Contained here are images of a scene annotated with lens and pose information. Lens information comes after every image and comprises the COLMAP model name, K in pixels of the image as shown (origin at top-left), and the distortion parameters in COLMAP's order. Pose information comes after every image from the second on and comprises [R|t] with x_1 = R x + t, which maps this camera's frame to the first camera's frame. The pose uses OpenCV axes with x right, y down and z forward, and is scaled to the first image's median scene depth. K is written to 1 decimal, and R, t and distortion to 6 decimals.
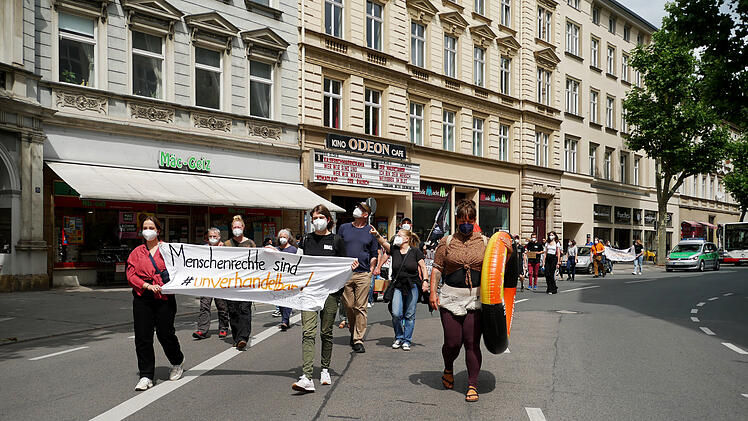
lens RADIAL K [[640.6, 0, 375.4], [0, 640.6, 245.9], [0, 0, 1]] dist [-0.007962, 0.001408]
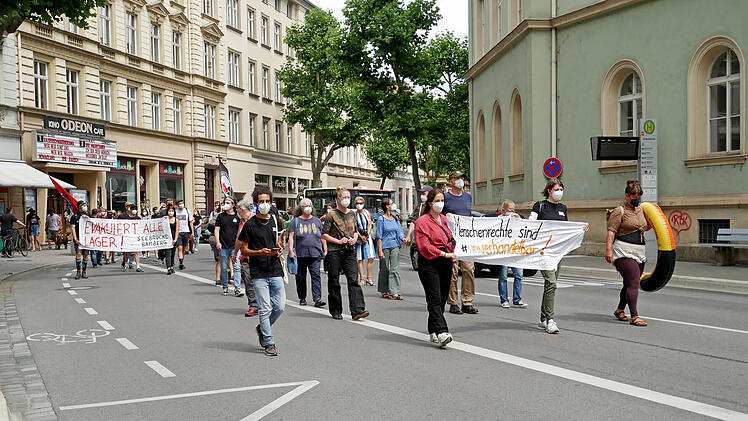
lens RADIAL K [[942.0, 0, 374.0], [0, 942.0, 210.5], [0, 0, 1]] dist [-0.006458, -0.003697]
pose [[0.872987, -0.019341, 0.487360, -0.255754], [0.023370, 0.999724, -0.002188, 0.001097], [-0.487183, 0.013299, 0.873198, -0.457517]]
